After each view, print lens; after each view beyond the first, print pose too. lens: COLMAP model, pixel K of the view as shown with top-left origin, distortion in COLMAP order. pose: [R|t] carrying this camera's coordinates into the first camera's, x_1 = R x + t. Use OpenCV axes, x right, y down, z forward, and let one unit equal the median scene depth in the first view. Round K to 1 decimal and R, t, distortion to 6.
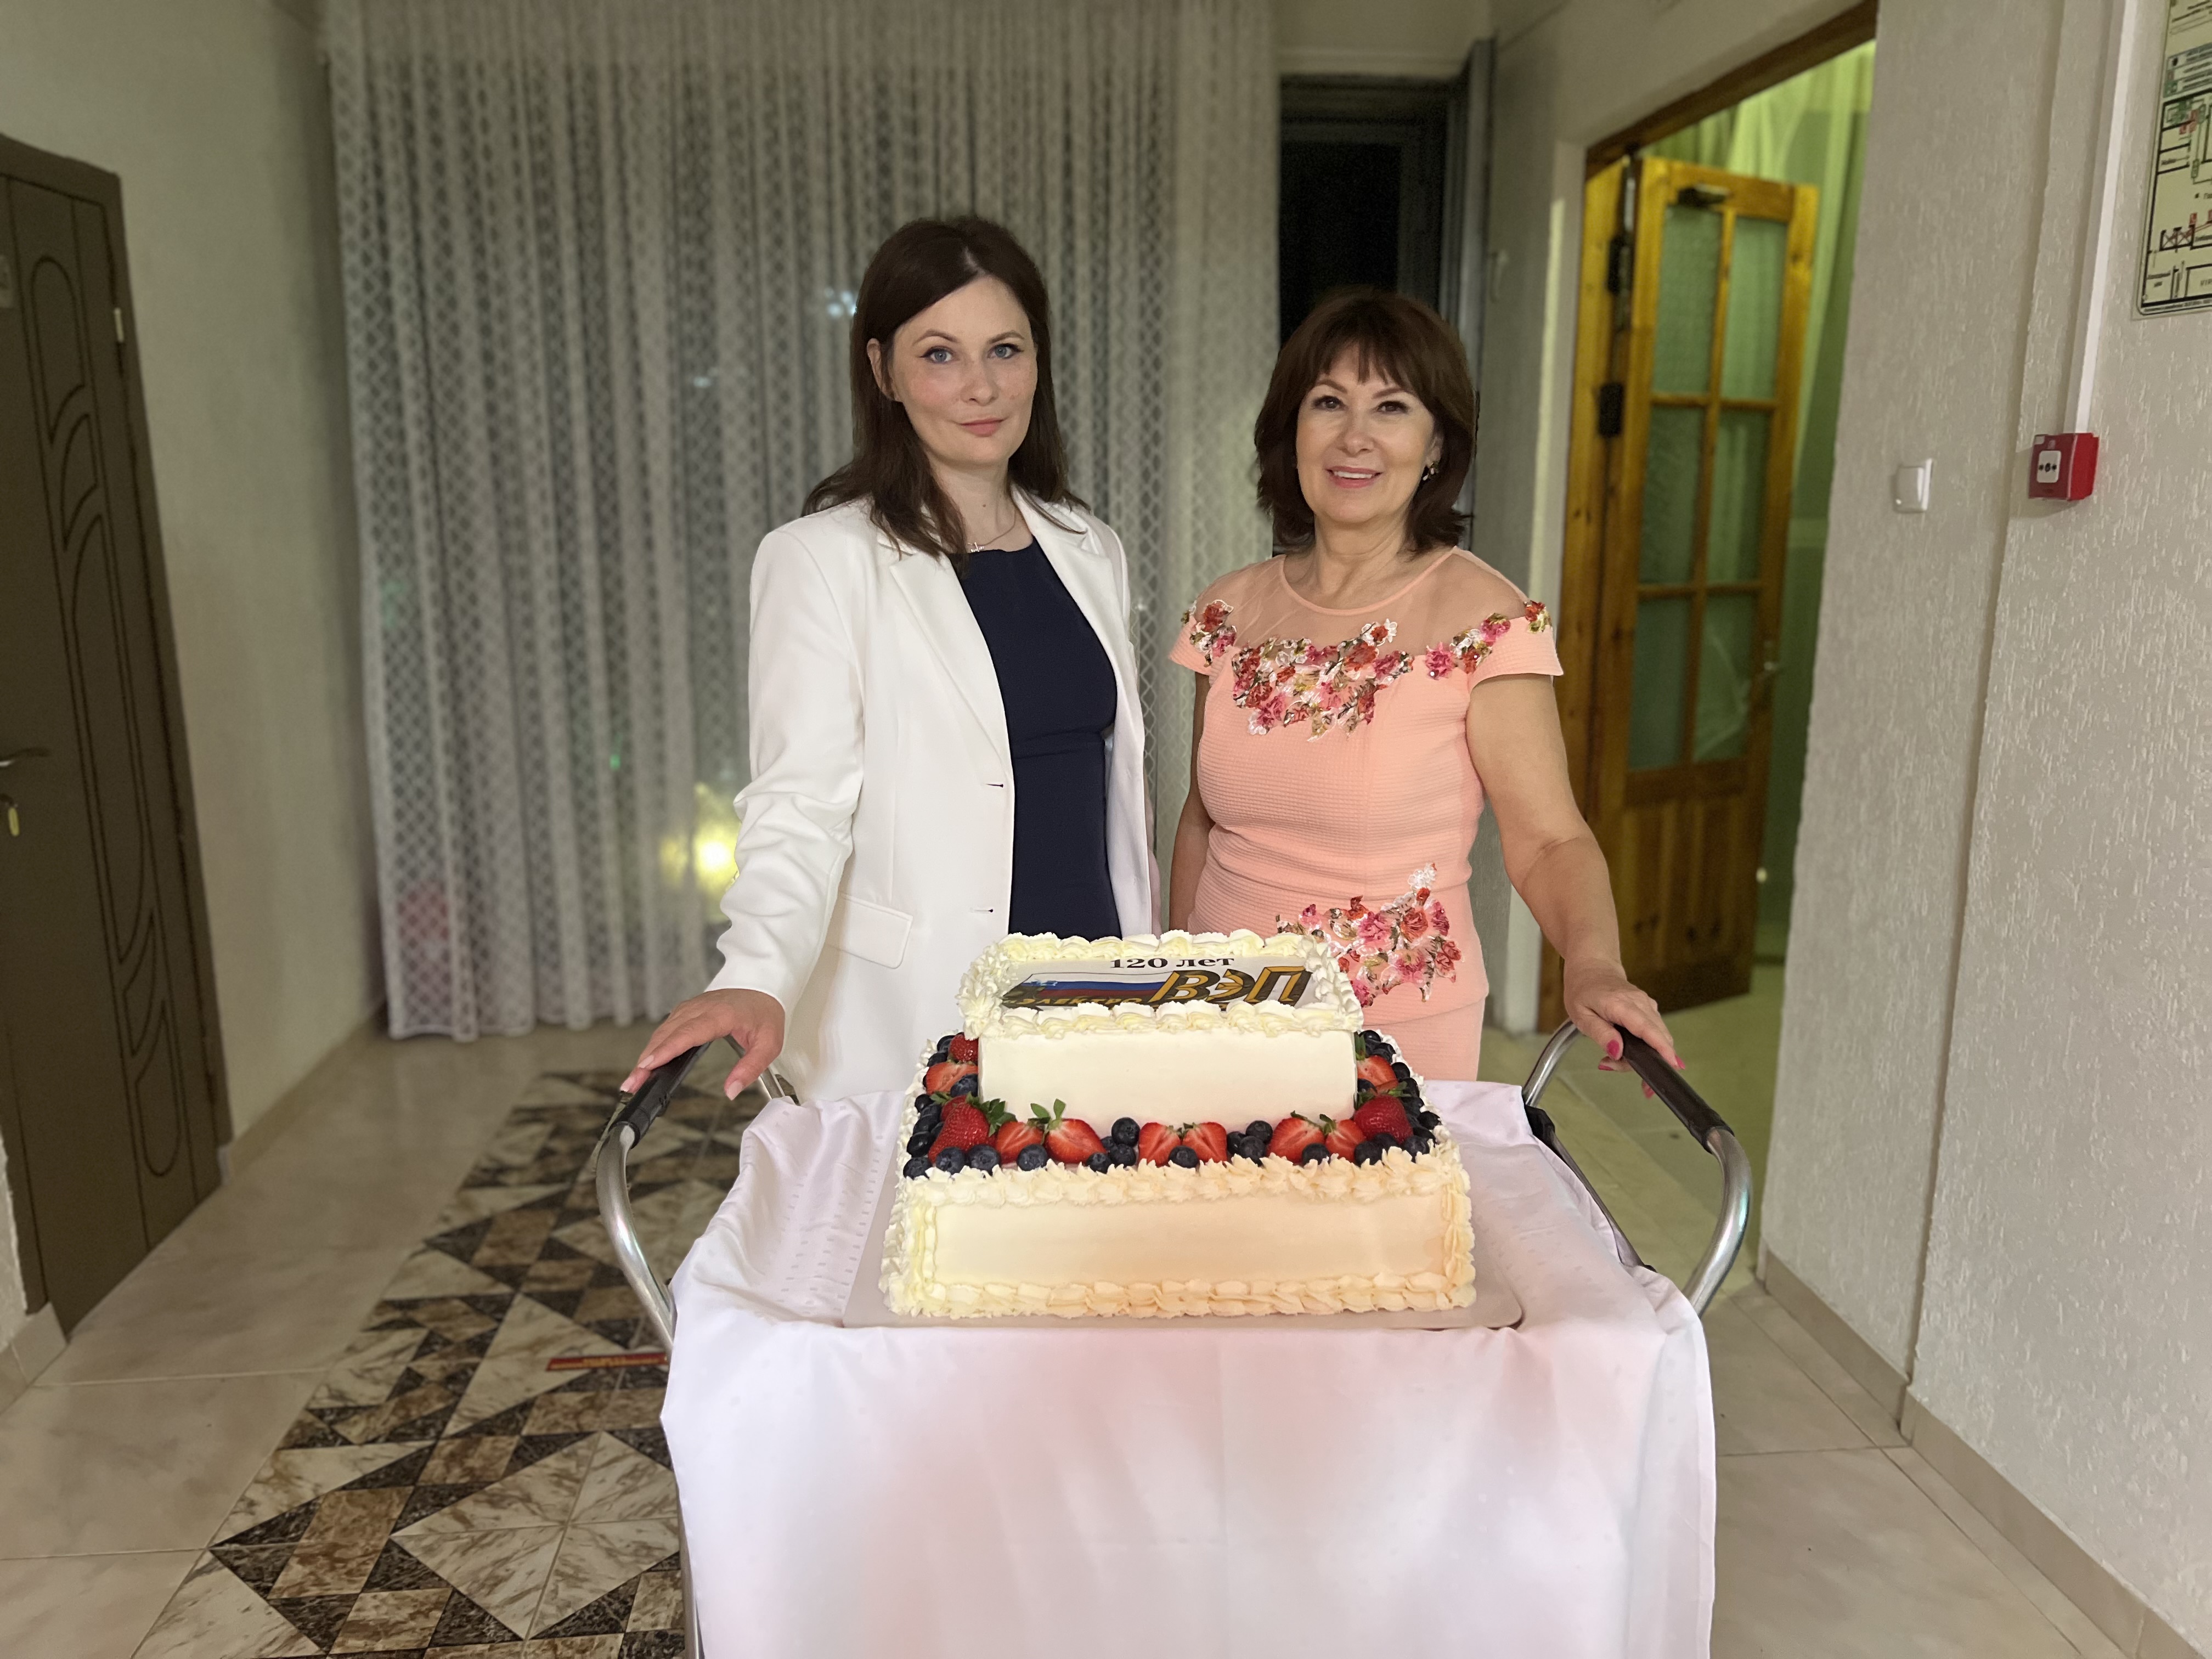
lens RADIAL K [[1677.7, 0, 1104.8], [0, 1677.7, 838.0], [0, 0, 1]] dist [0.006246, -0.004116]
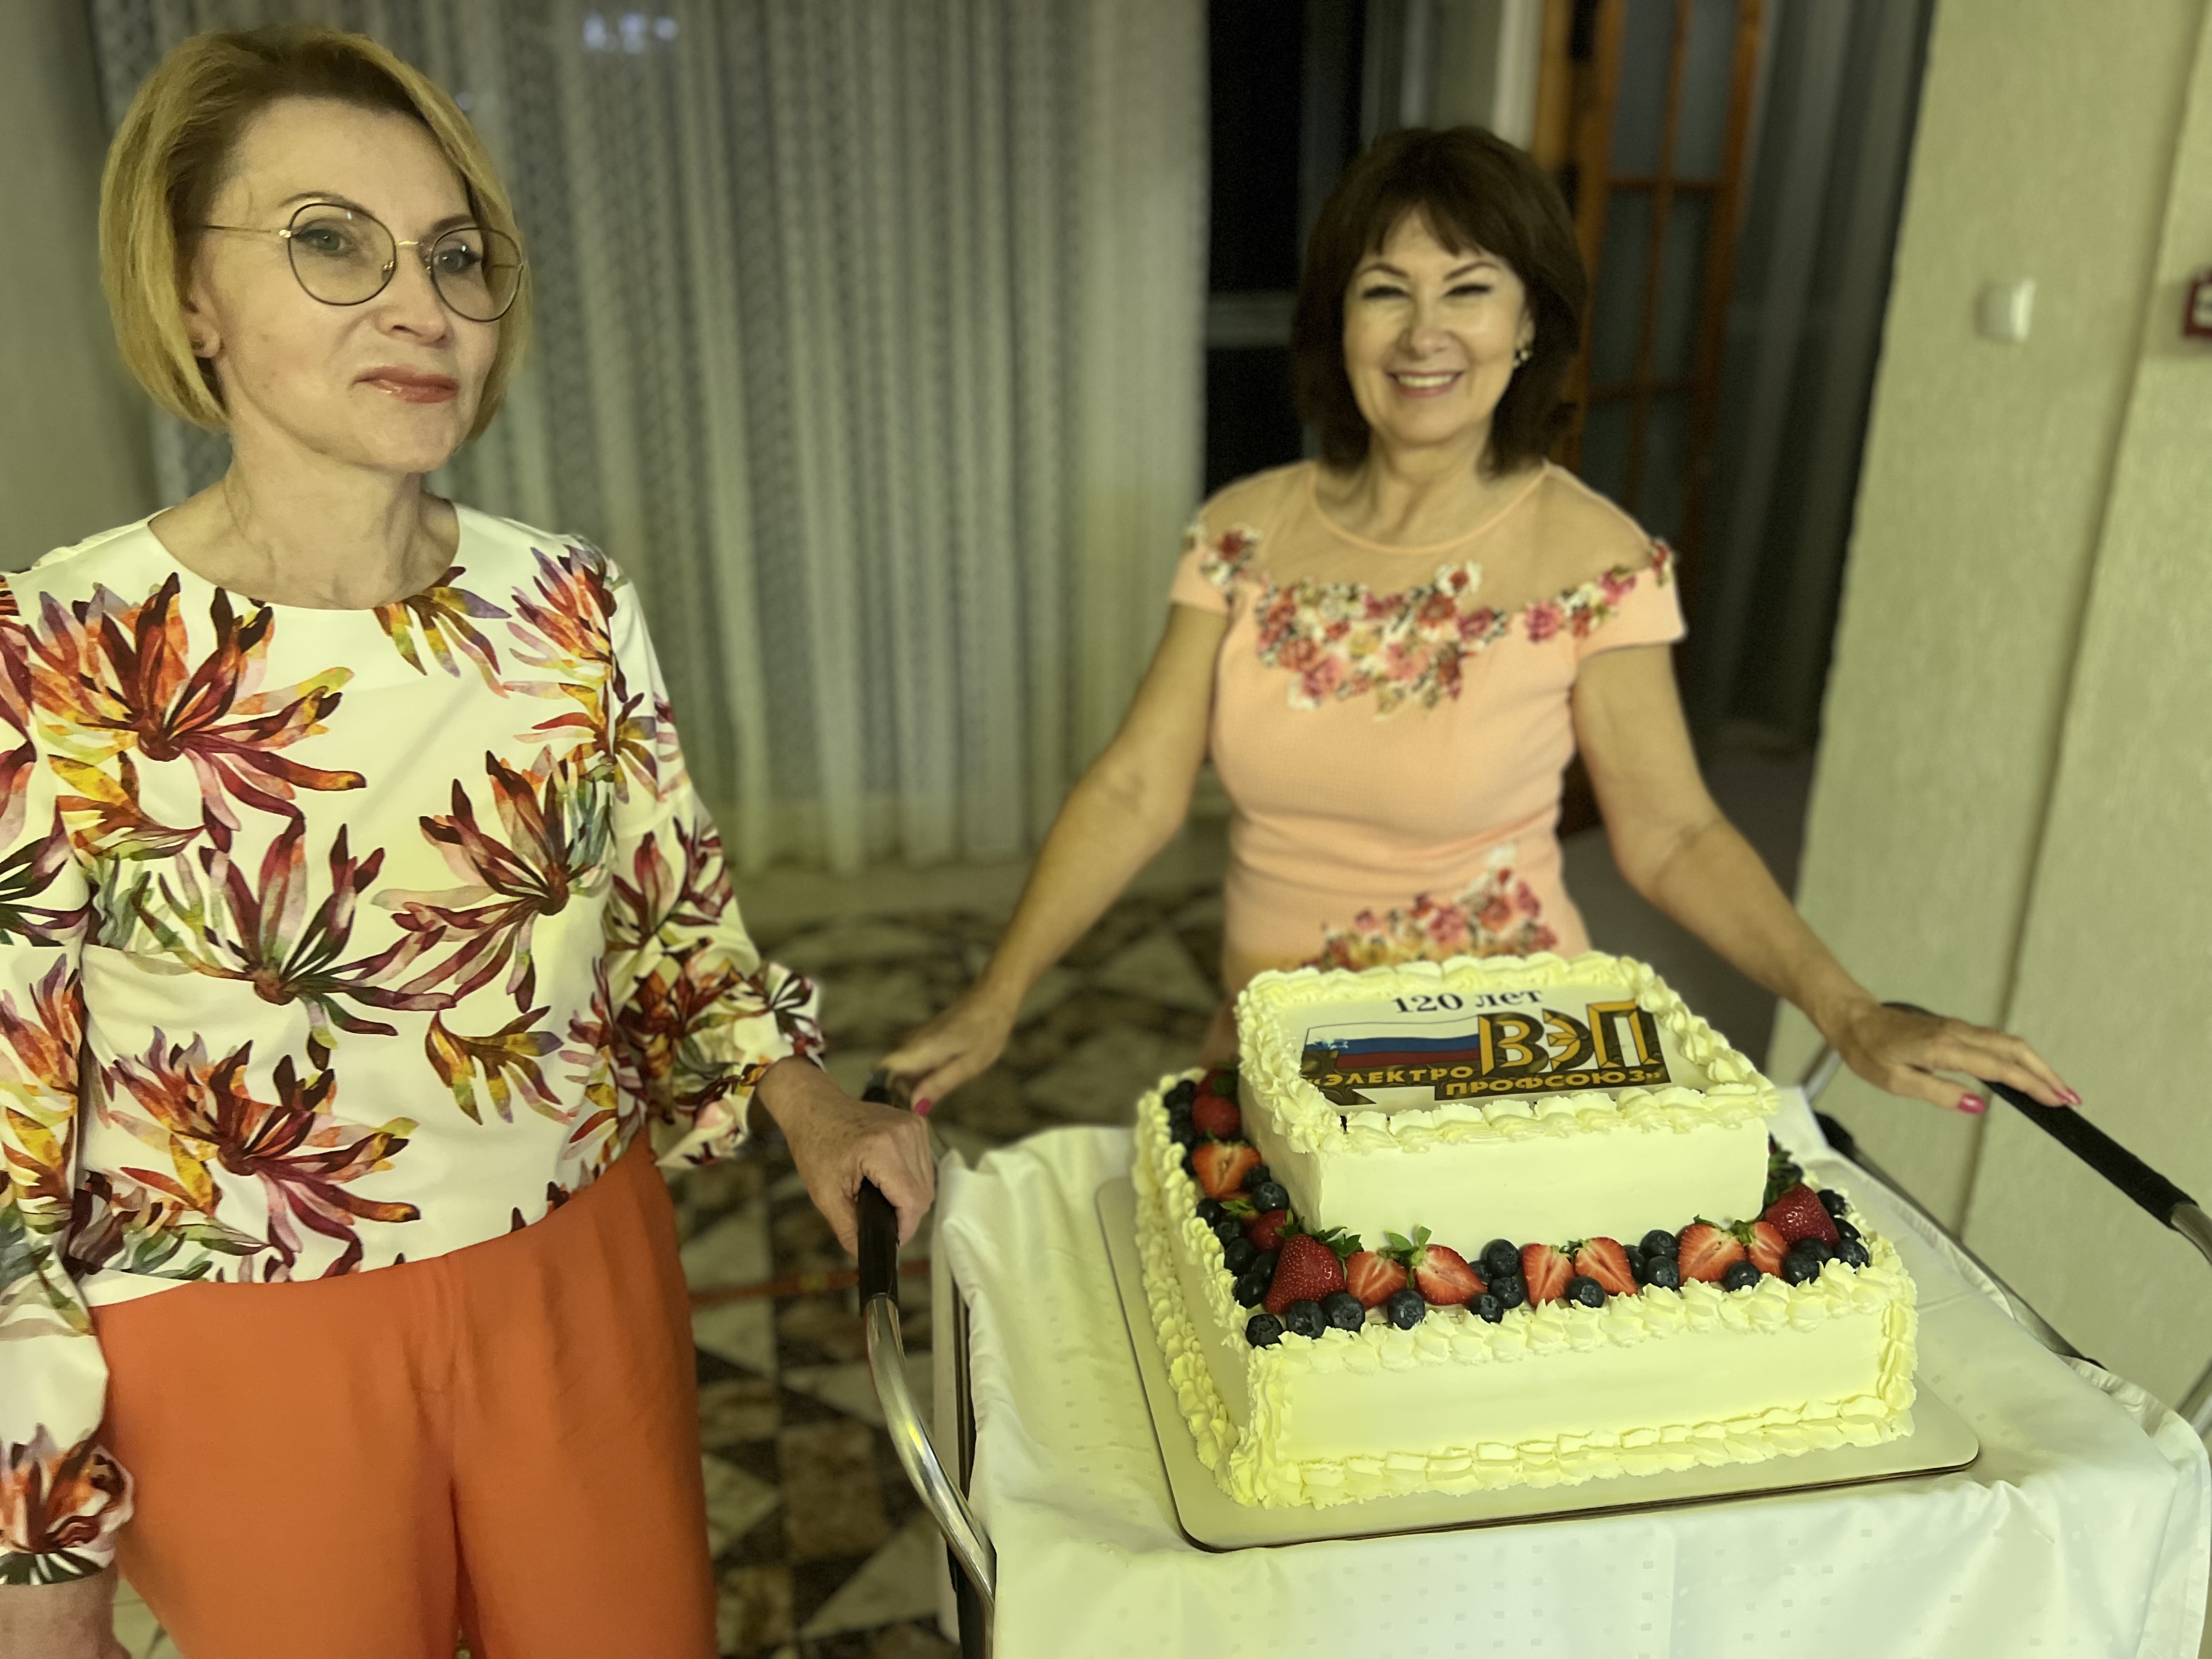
lens RADIAL K [[1677.7, 0, 1106.1], [0, 1677.7, 826.3], [0, 0, 1]] dist [0.006246, -0.004116]
pose [[0.991286, -0.047714, 0.122780, -0.272495], [0.030811, 0.990221, 0.136060, -0.149674], [-0.128072, -0.131091, 0.983063, 0.264462]]
